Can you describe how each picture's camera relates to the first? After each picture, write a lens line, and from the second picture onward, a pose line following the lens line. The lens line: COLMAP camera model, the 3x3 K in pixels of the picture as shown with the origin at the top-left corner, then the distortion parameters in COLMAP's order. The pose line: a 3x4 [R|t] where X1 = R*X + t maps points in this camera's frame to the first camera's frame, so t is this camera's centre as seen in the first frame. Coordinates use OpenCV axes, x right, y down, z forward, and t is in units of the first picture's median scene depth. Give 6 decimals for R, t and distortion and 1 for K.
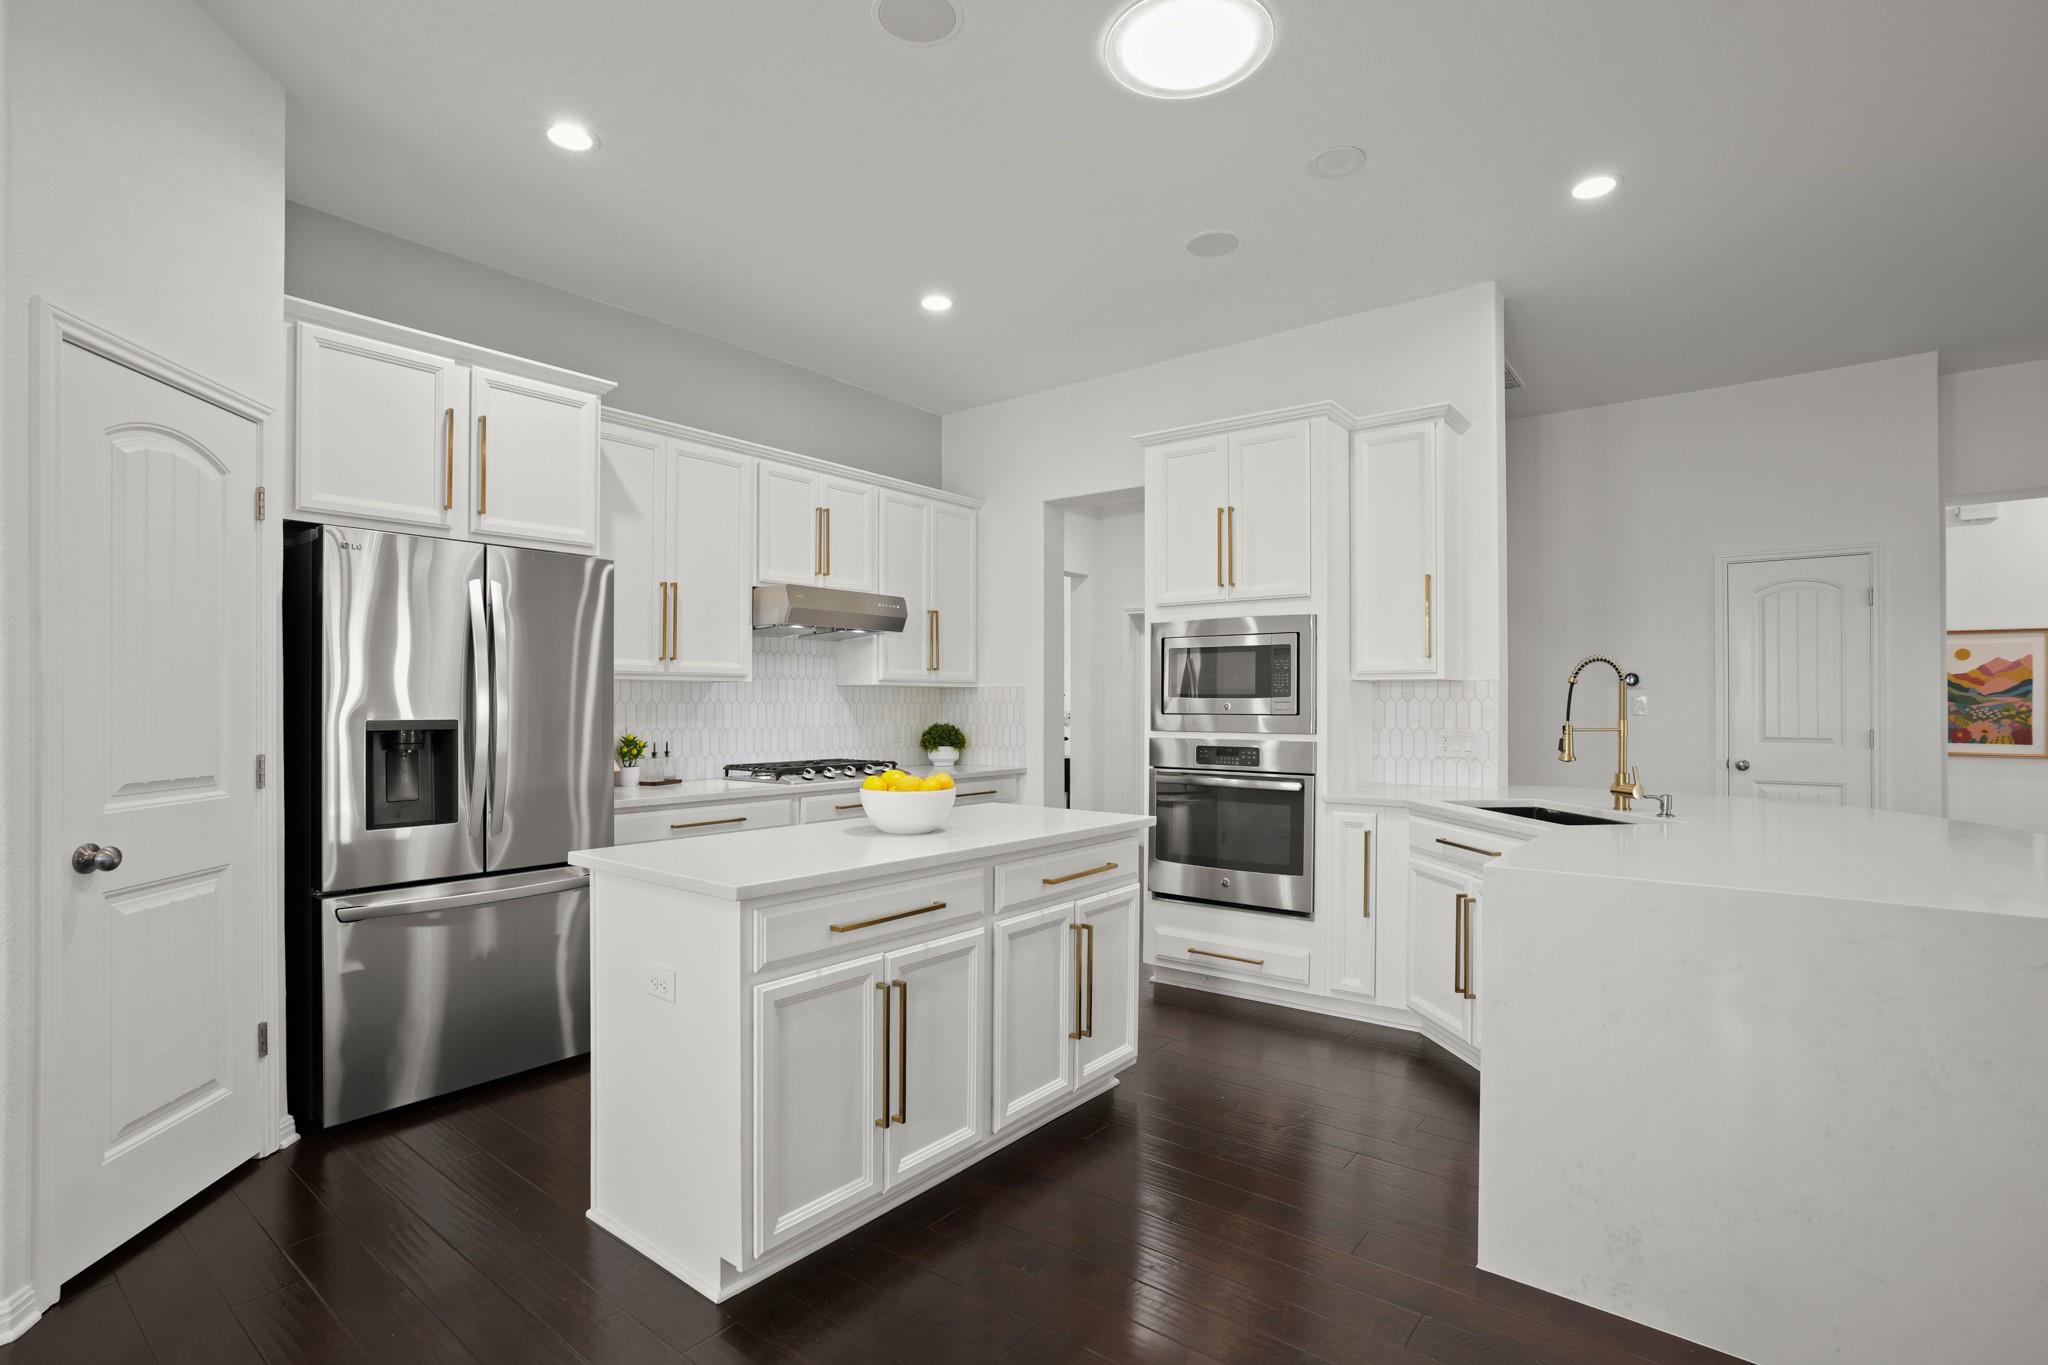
lens RADIAL K [[932.3, 0, 1026.2], [0, 932.3, 701.0], [0, 0, 1]] dist [-0.037733, 0.014500]
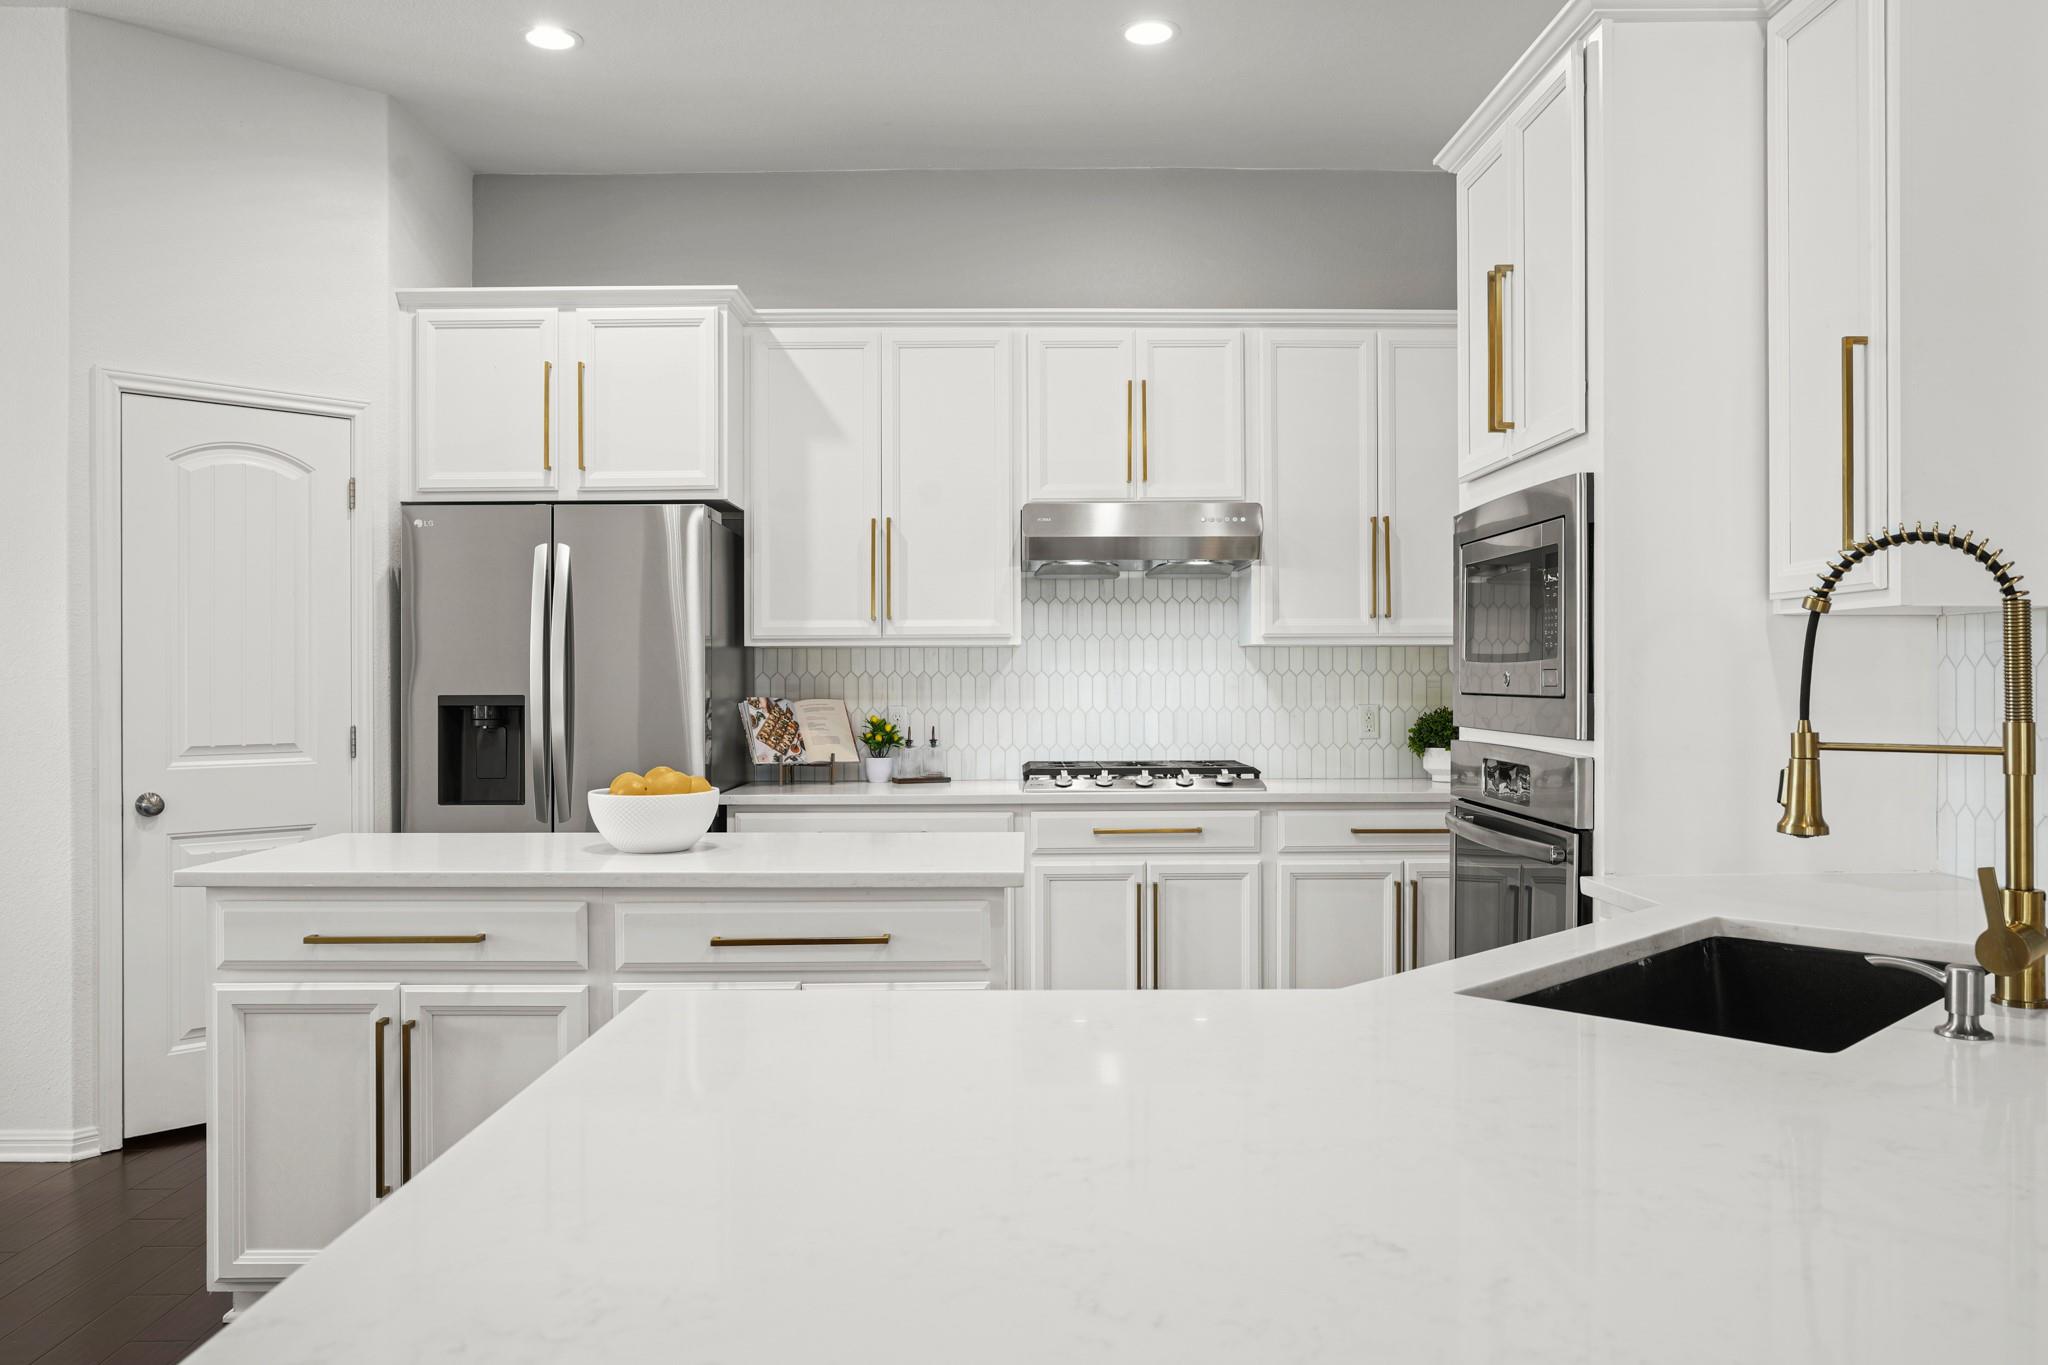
lens RADIAL K [[1463.8, 0, 1027.5], [0, 1463.8, 674.5], [0, 0, 1]] dist [-0.010303, 0.002856]
pose [[0.644038, -0.003497, -0.764985, 0.577462], [0.007097, 0.999974, 0.001404, 0.000493], [0.764960, -0.006333, 0.644046, 0.289686]]
